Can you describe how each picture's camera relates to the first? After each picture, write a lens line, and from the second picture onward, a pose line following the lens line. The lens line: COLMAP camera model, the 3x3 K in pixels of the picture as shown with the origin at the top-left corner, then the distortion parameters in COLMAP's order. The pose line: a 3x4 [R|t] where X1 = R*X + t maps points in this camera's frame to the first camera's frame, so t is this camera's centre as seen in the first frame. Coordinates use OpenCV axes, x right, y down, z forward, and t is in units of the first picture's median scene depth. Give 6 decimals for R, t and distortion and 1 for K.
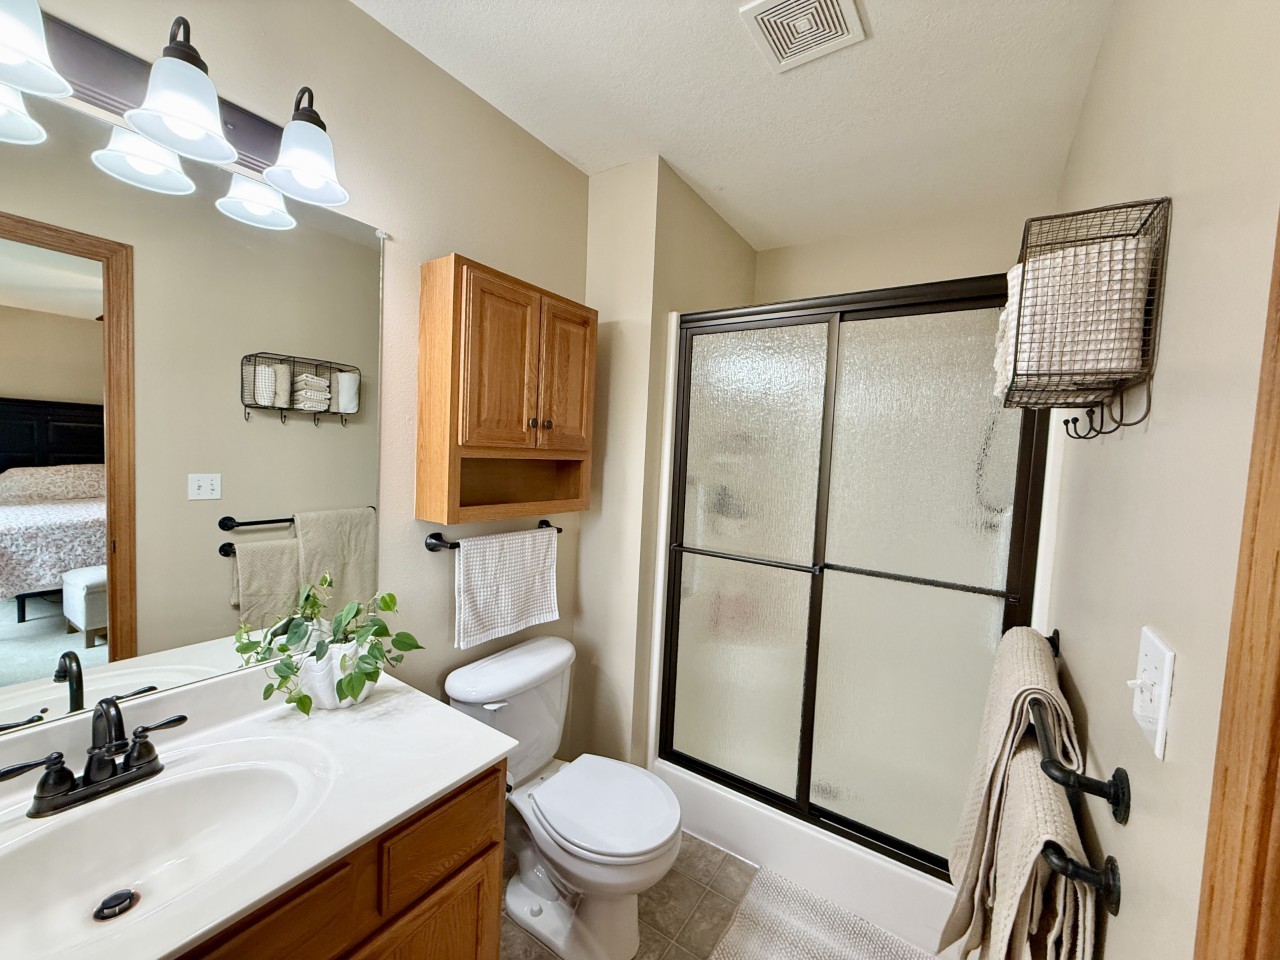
lens RADIAL K [[510.1, 0, 639.4], [0, 510.1, 478.0], [0, 0, 1]] dist [0.004064, -0.001102]
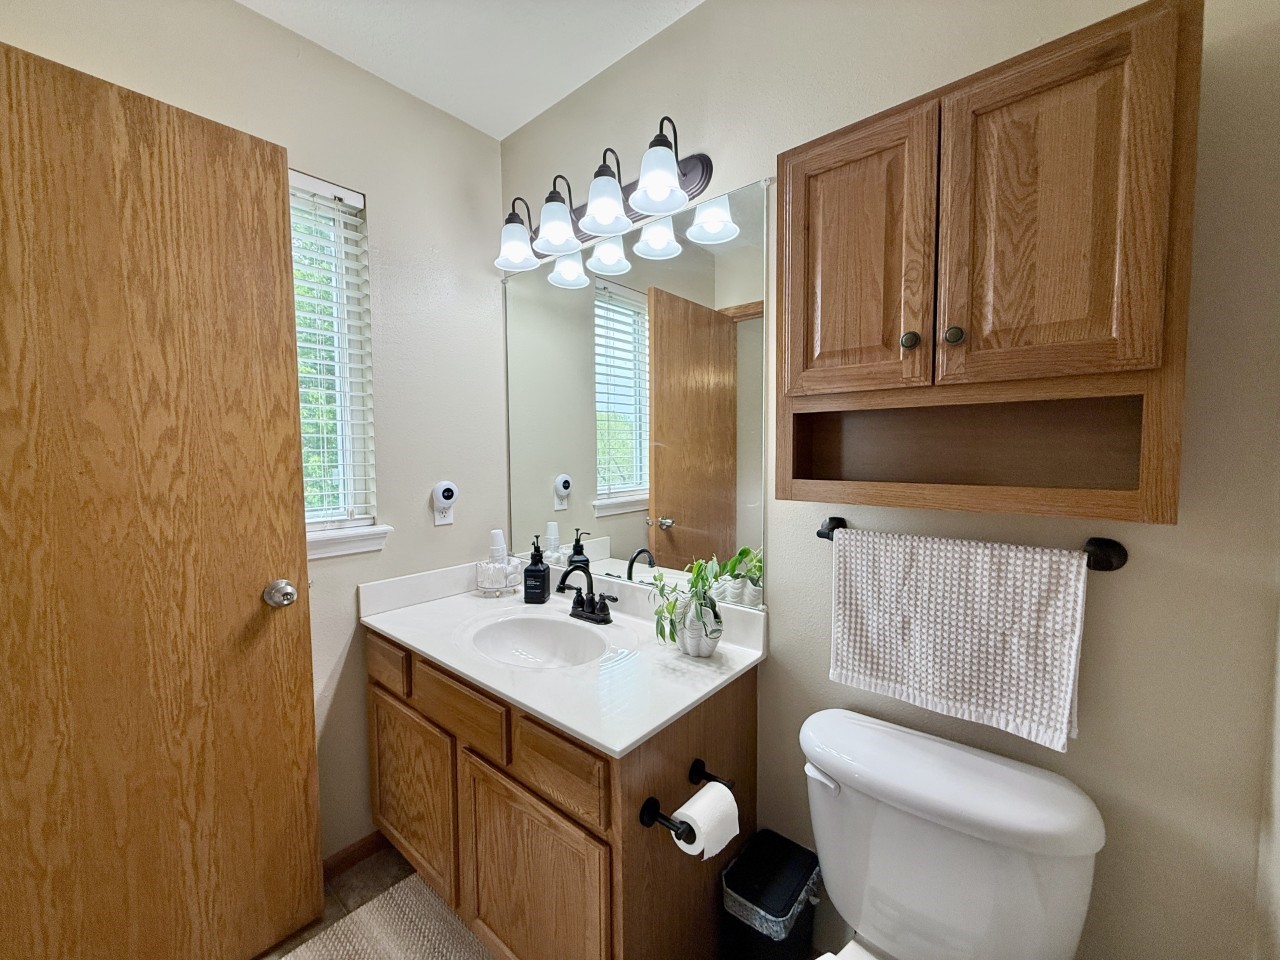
lens RADIAL K [[510.1, 0, 639.1], [0, 510.1, 483.2], [0, 0, 1]] dist [0.004064, -0.001102]
pose [[-0.107744, 0.021184, -0.993953, 0.378766], [-0.050865, 0.998346, 0.026791, 0.048746], [0.992877, 0.053444, -0.106489, 0.746746]]
